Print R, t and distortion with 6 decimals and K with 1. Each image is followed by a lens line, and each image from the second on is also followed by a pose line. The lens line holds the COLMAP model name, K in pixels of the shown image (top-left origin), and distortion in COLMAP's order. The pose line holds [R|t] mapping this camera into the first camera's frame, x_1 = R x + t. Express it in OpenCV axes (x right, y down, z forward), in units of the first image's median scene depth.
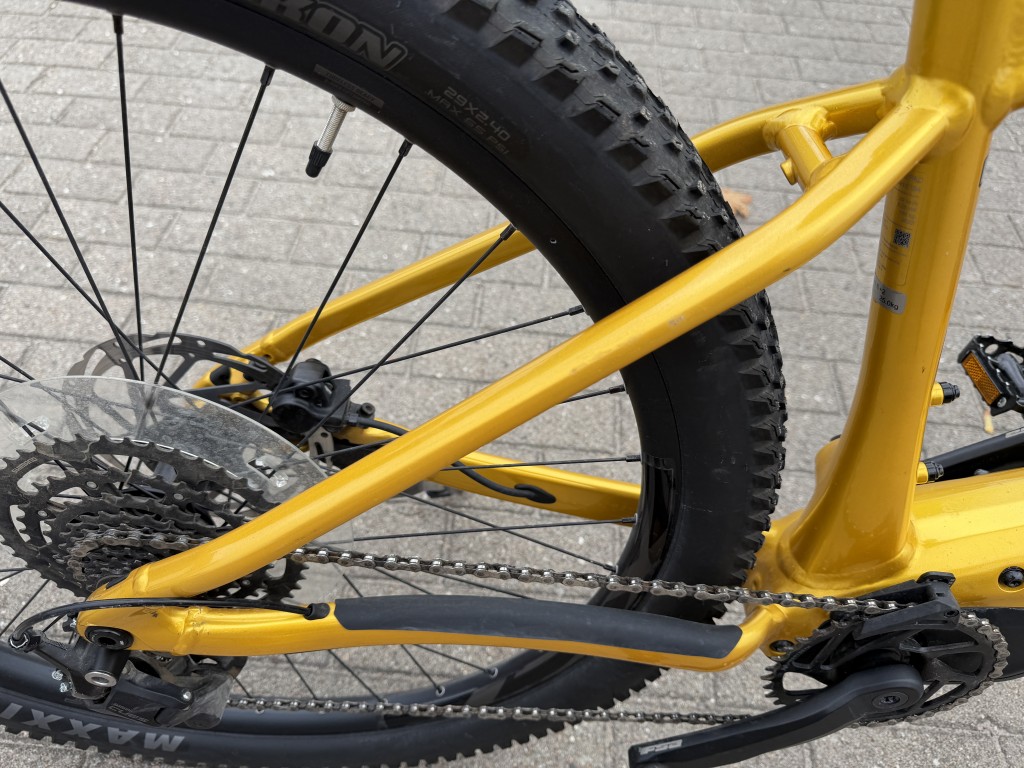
lens RADIAL K [[727.2, 0, 518.9], [0, 727.2, 391.8], [0, 0, 1]] dist [-0.000971, -0.009872]
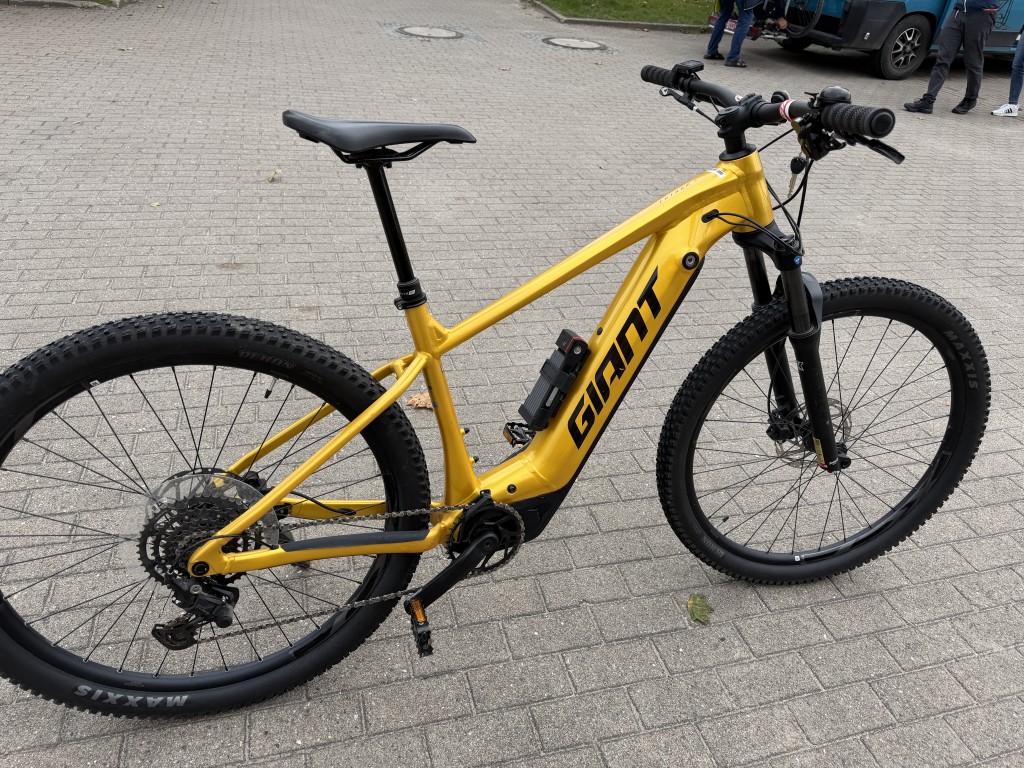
lens RADIAL K [[727.2, 0, 520.1], [0, 727.2, 373.1], [0, 0, 1]] dist [-0.000971, -0.009872]
pose [[0.936766, -0.154165, 0.314169, -0.210153], [0.247375, 0.926713, -0.282859, 0.875160], [-0.247537, 0.342690, 0.906250, -2.498742]]
